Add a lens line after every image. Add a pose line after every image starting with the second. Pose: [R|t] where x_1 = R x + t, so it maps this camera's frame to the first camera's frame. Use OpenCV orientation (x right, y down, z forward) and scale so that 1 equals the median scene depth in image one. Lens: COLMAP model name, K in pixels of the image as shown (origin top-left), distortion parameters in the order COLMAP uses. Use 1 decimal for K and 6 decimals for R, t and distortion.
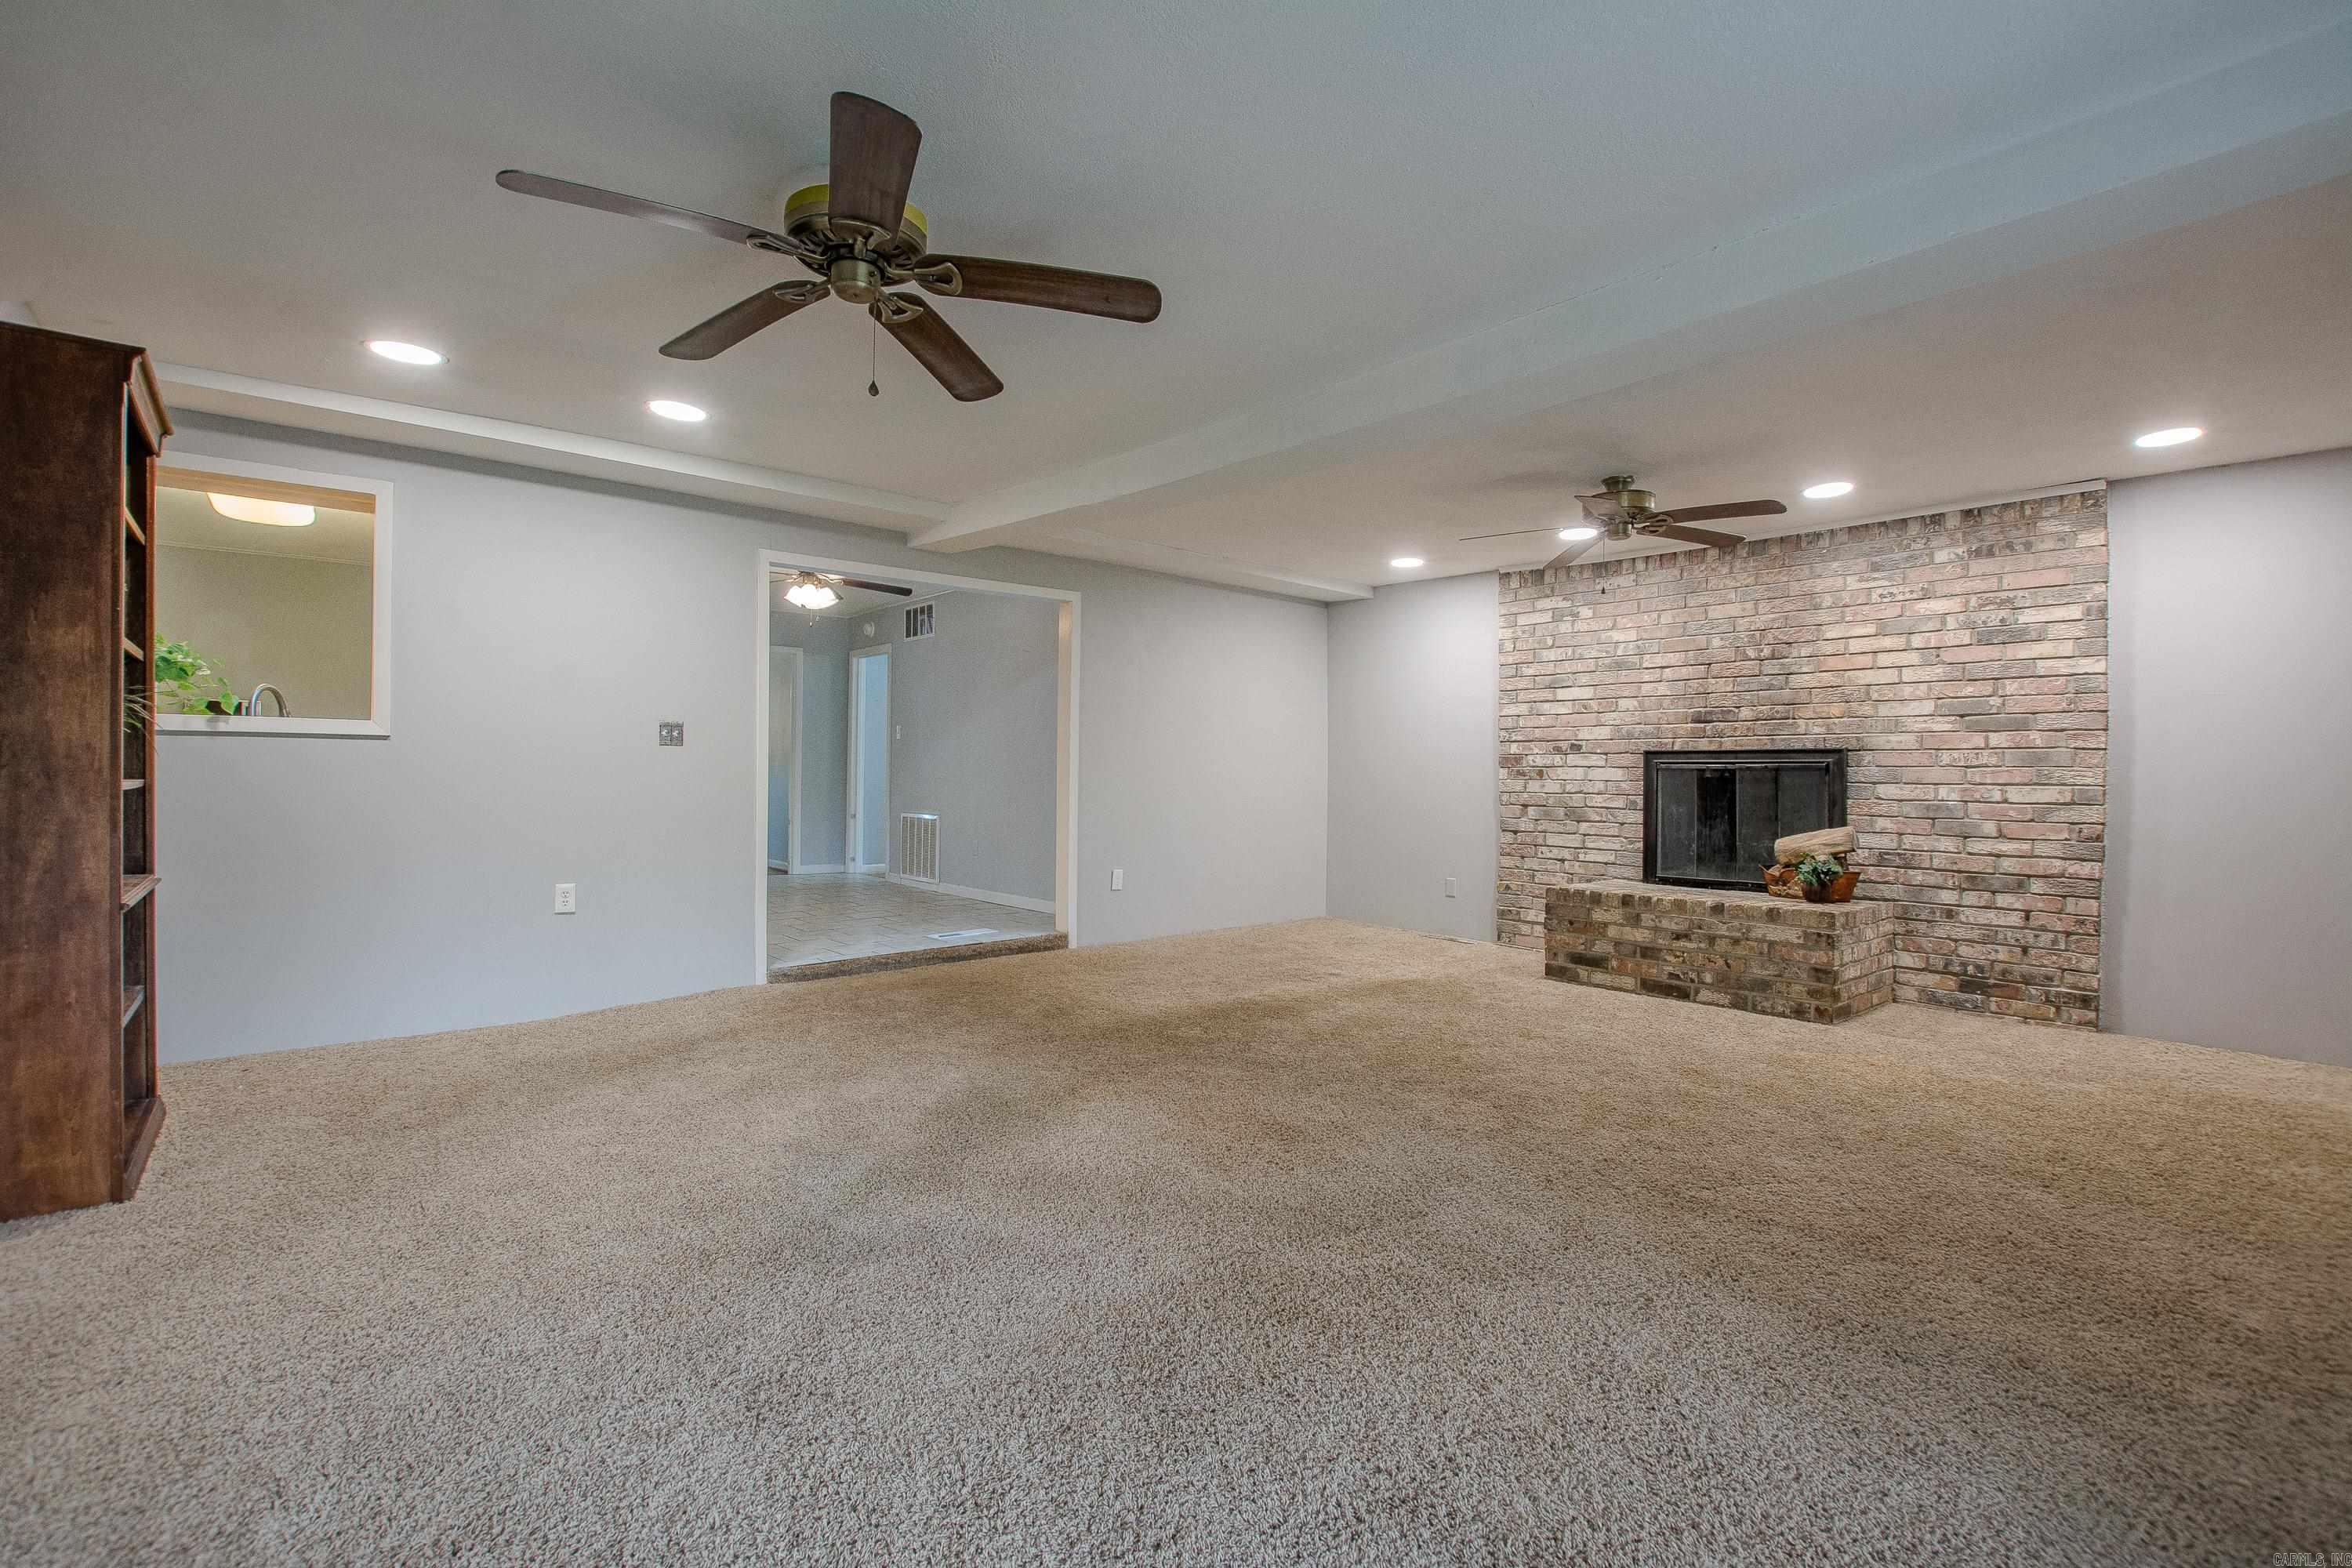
lens RADIAL K [[1035.3, 0, 1201.4], [0, 1035.3, 778.3], [0, 0, 1]] dist [-0.021731, 0.003843]
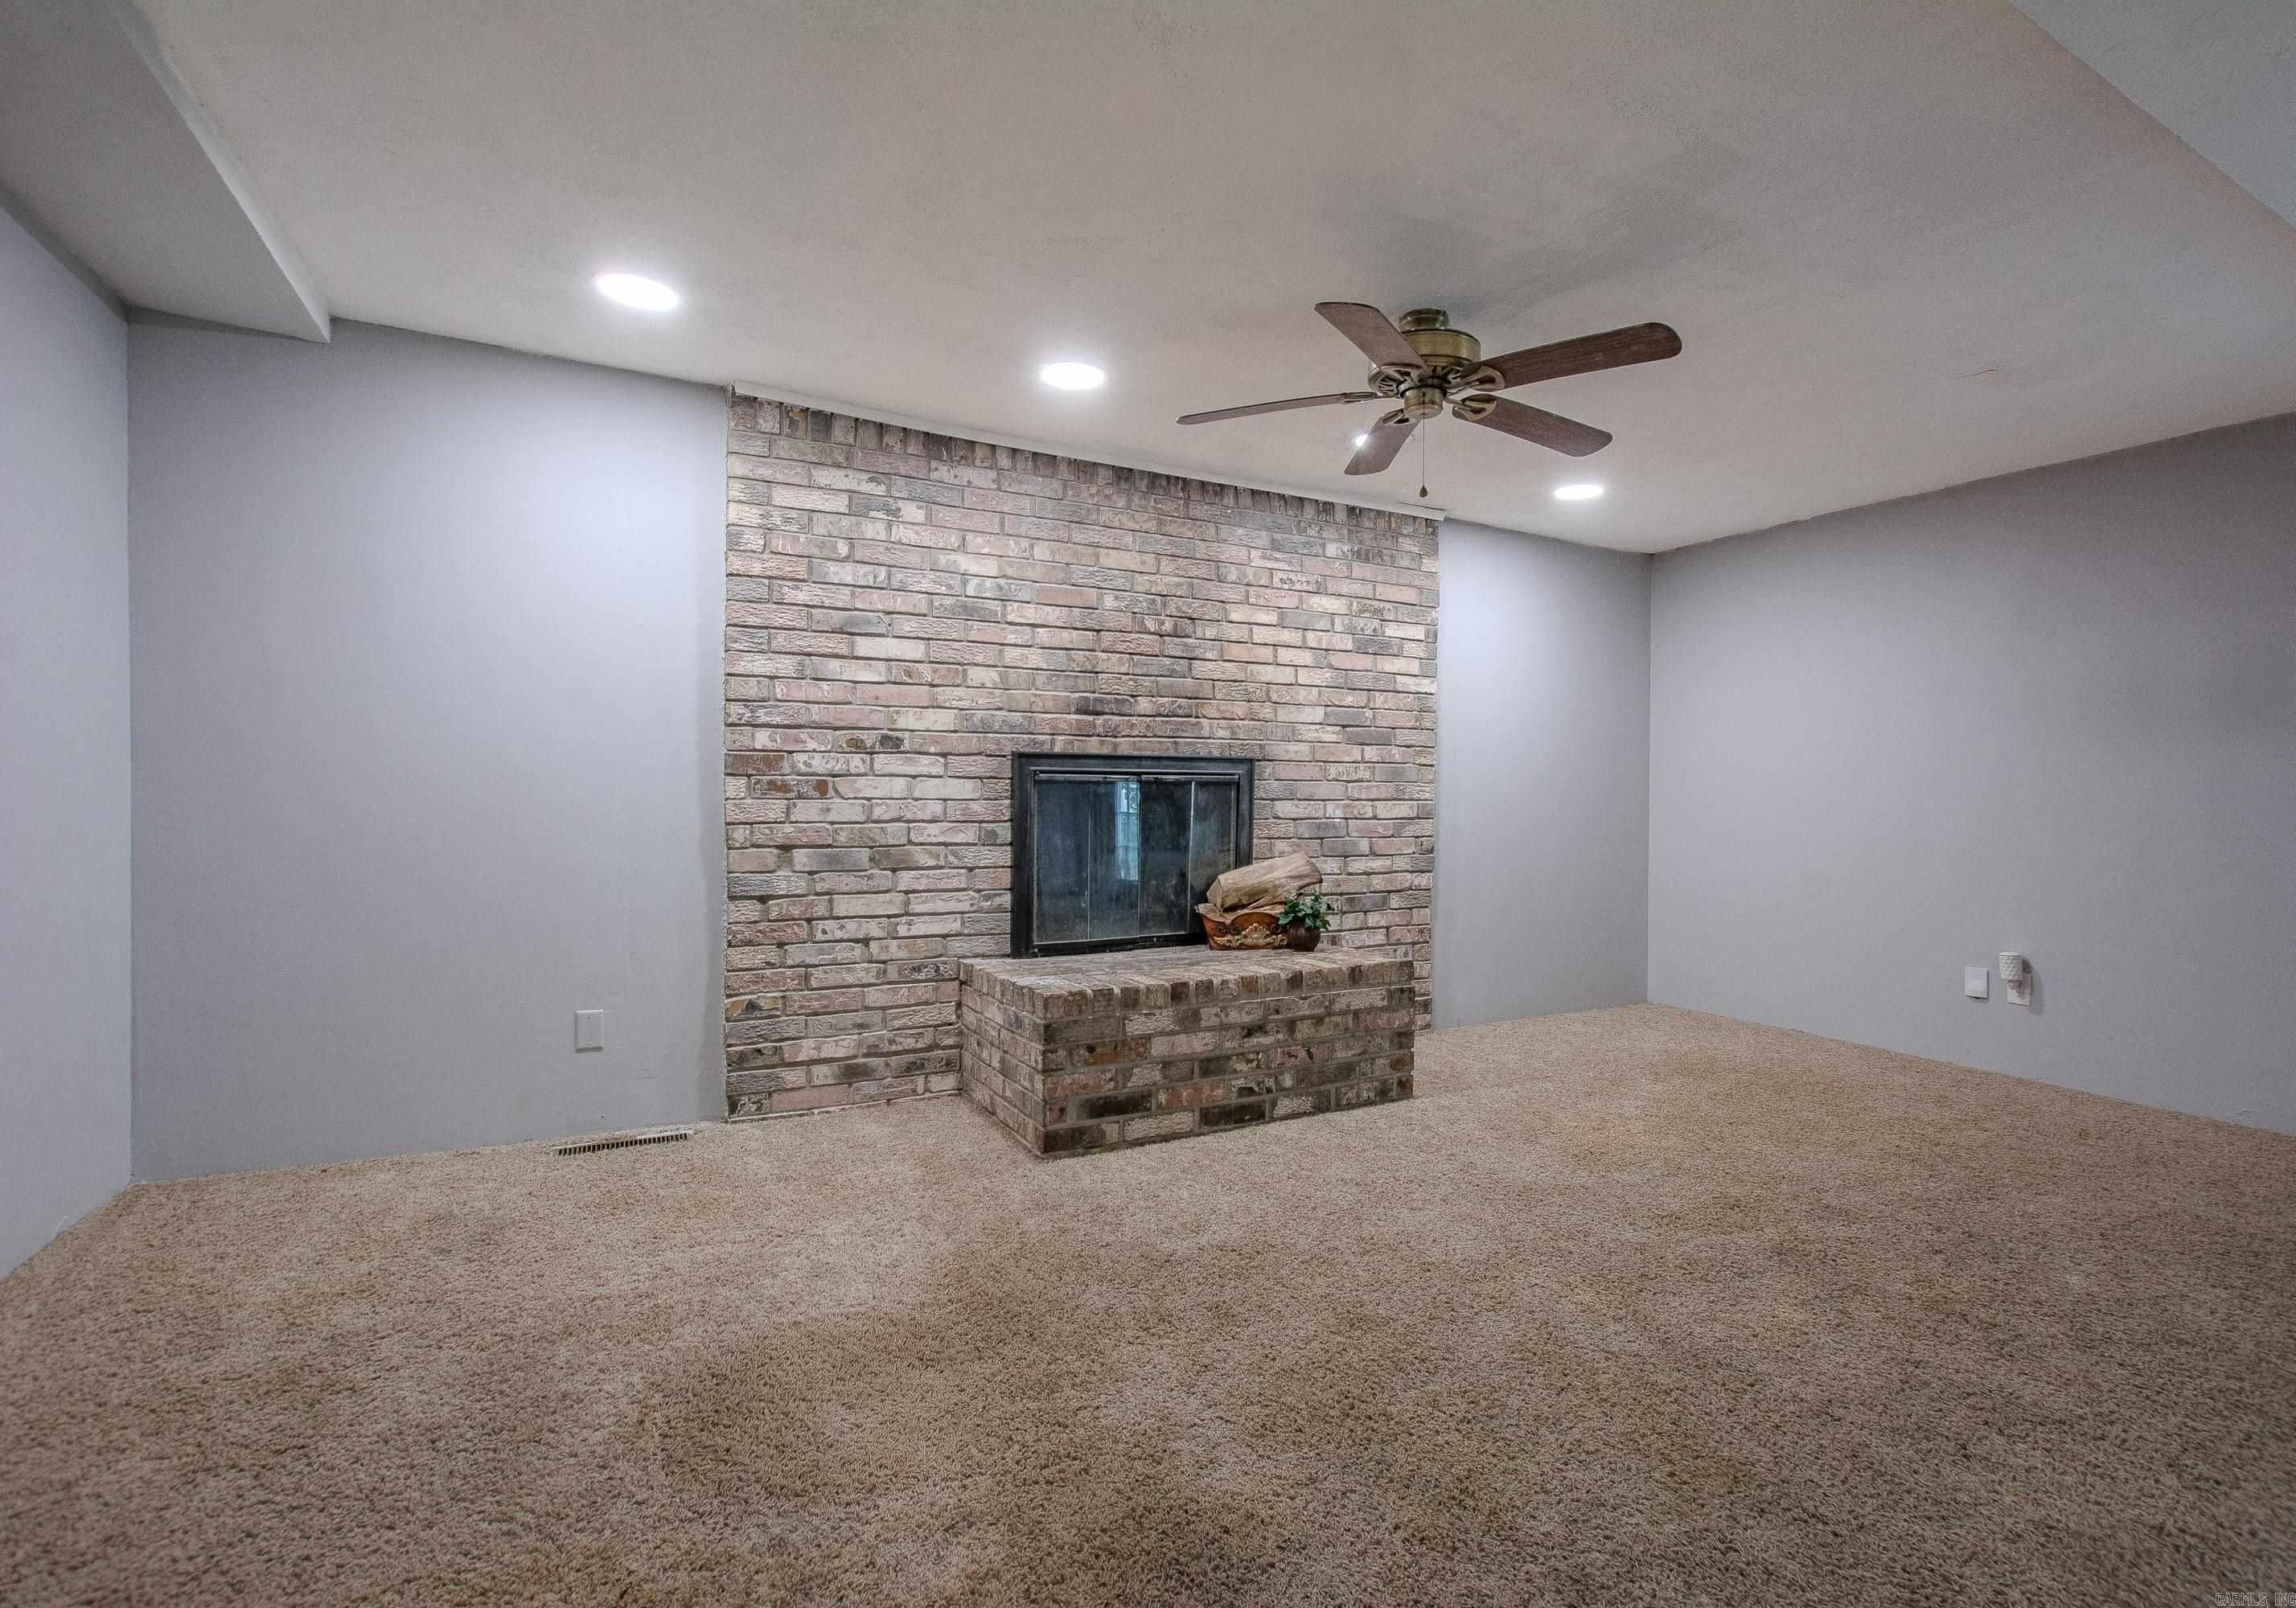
lens RADIAL K [[1059.9, 0, 1212.7], [0, 1059.9, 798.0], [0, 0, 1]] dist [-0.028544, 0.004201]
pose [[0.233133, -0.012376, 0.972366, -0.200890], [-0.000757, 0.999916, 0.012908, -0.007534], [-0.972445, -0.003745, 0.233104, 0.808085]]
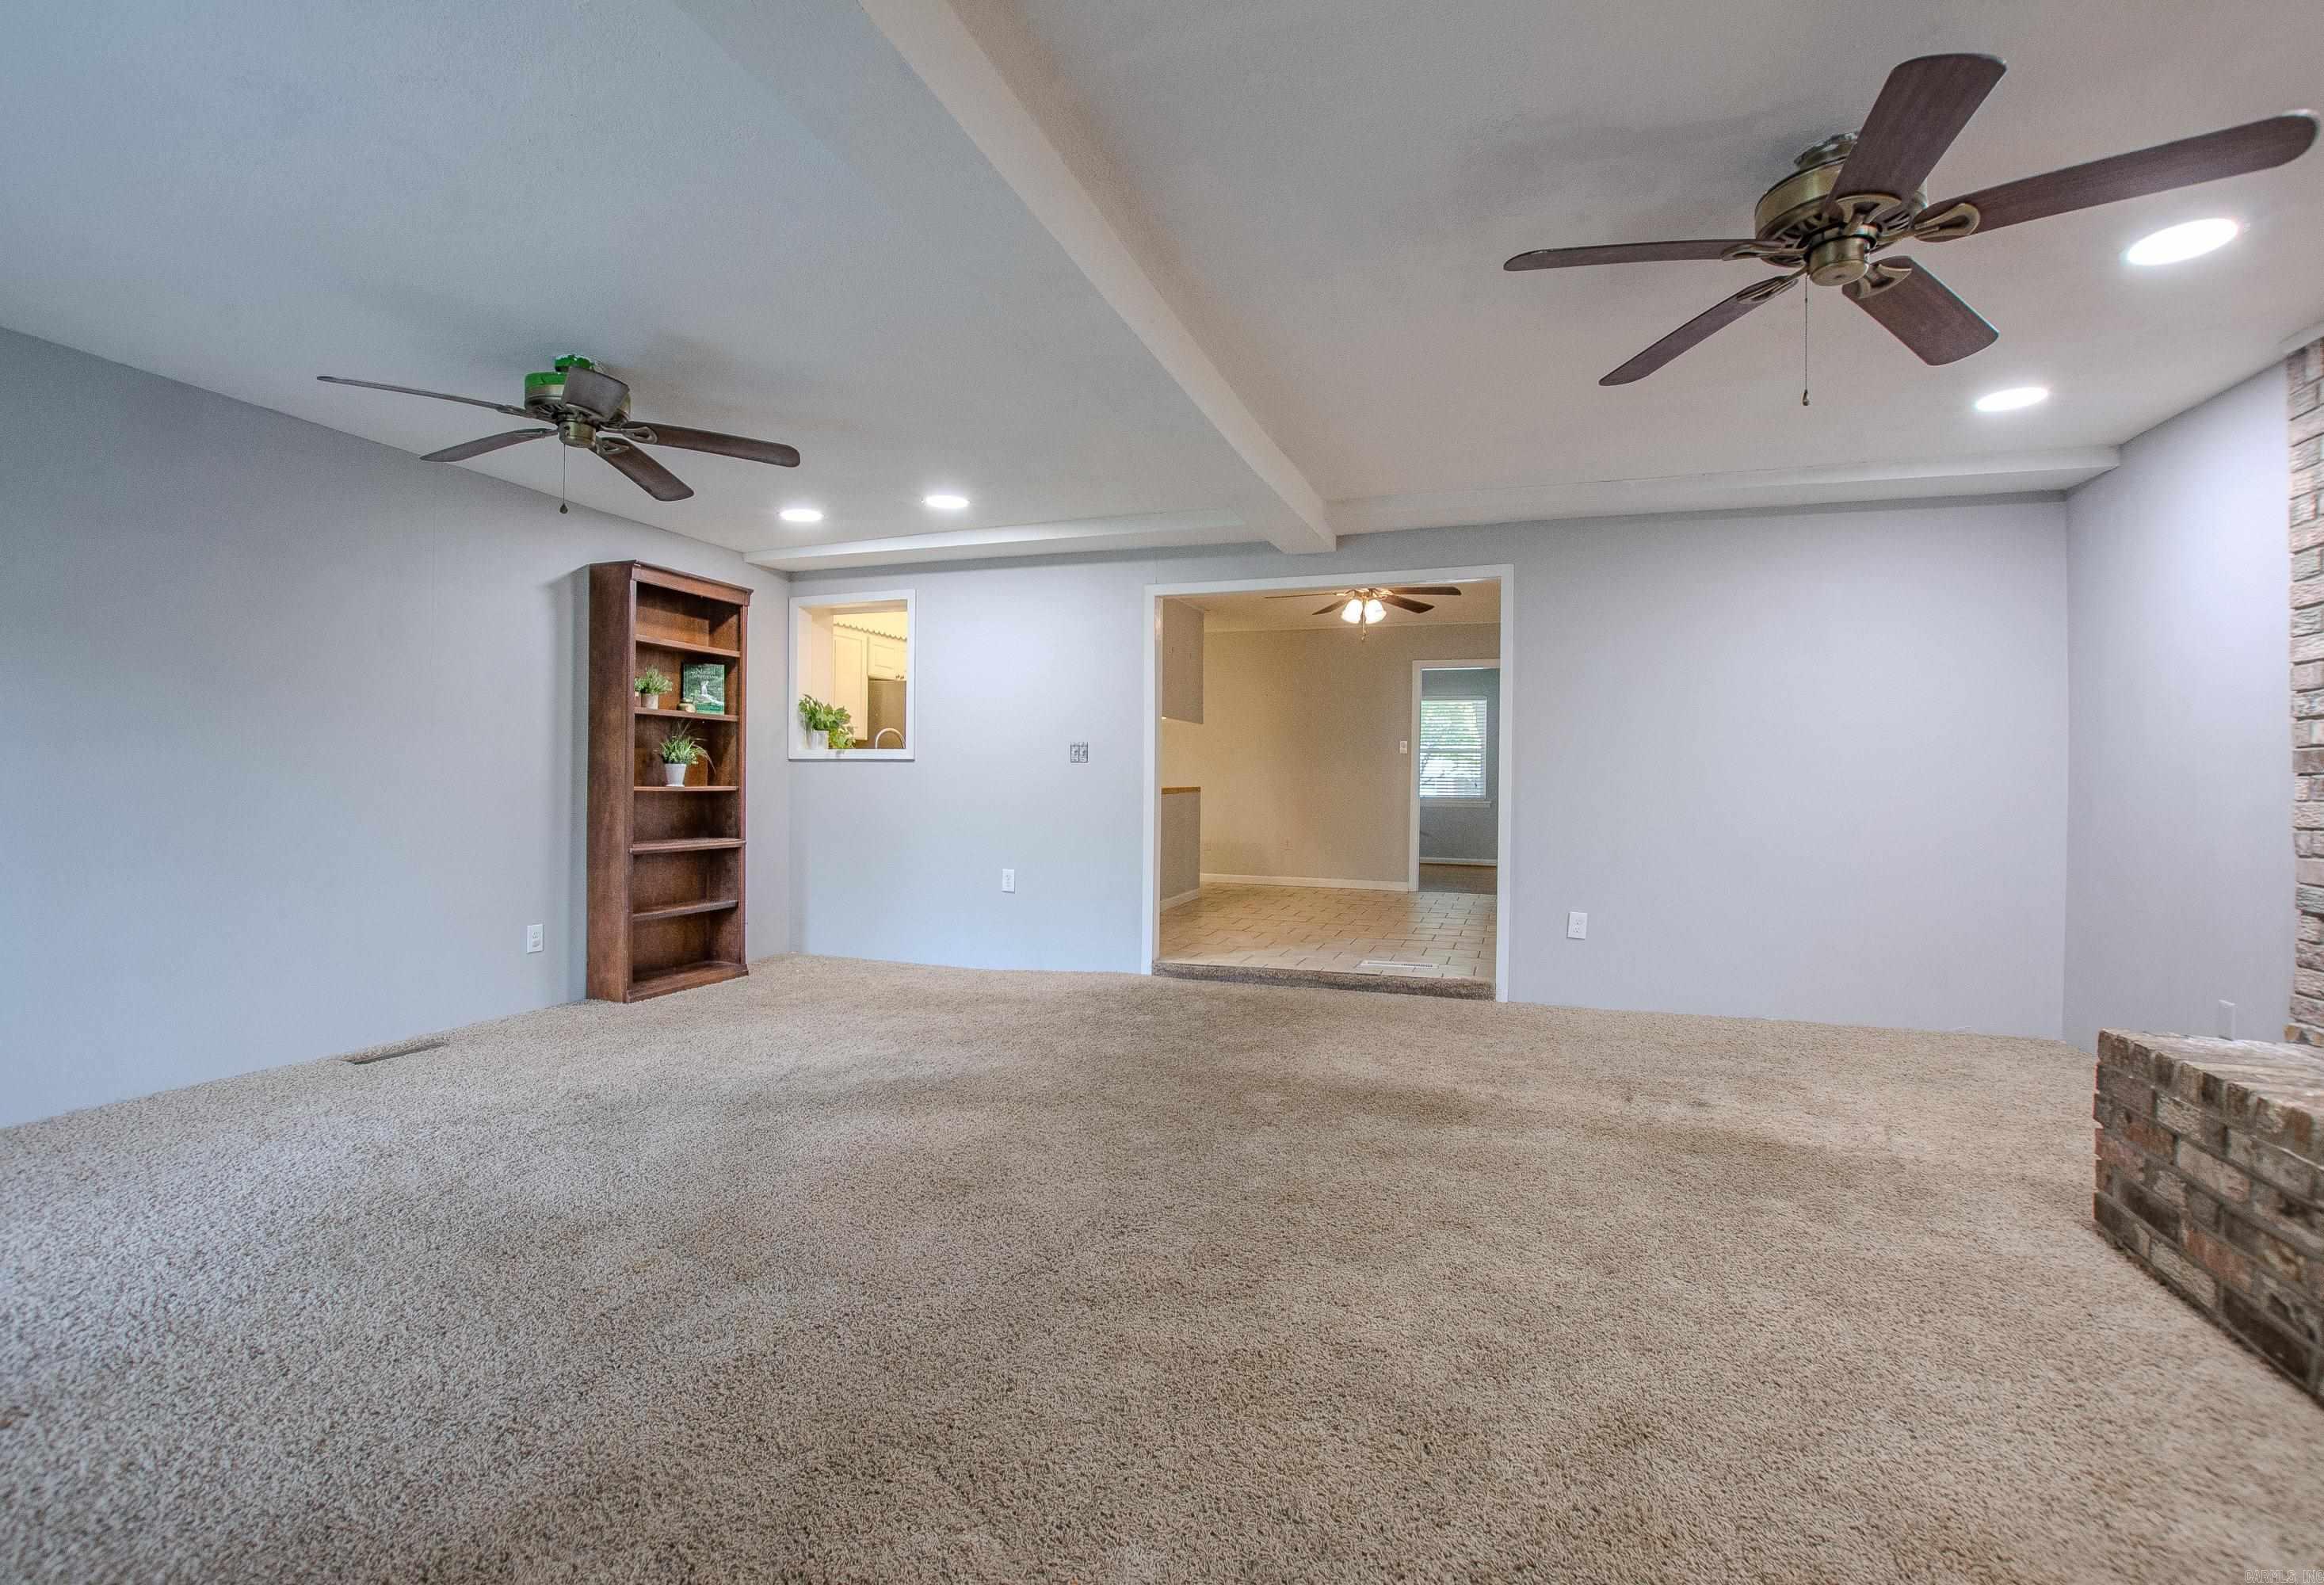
lens RADIAL K [[1067.6, 0, 1151.2], [0, 1067.6, 784.9], [0, 0, 1]] dist [-0.038197, 0.006139]
pose [[0.480685, -0.002643, -0.876889, 0.555145], [-0.010607, 0.999905, -0.008828, 0.004499], [0.876829, 0.013545, 0.480611, 0.416969]]
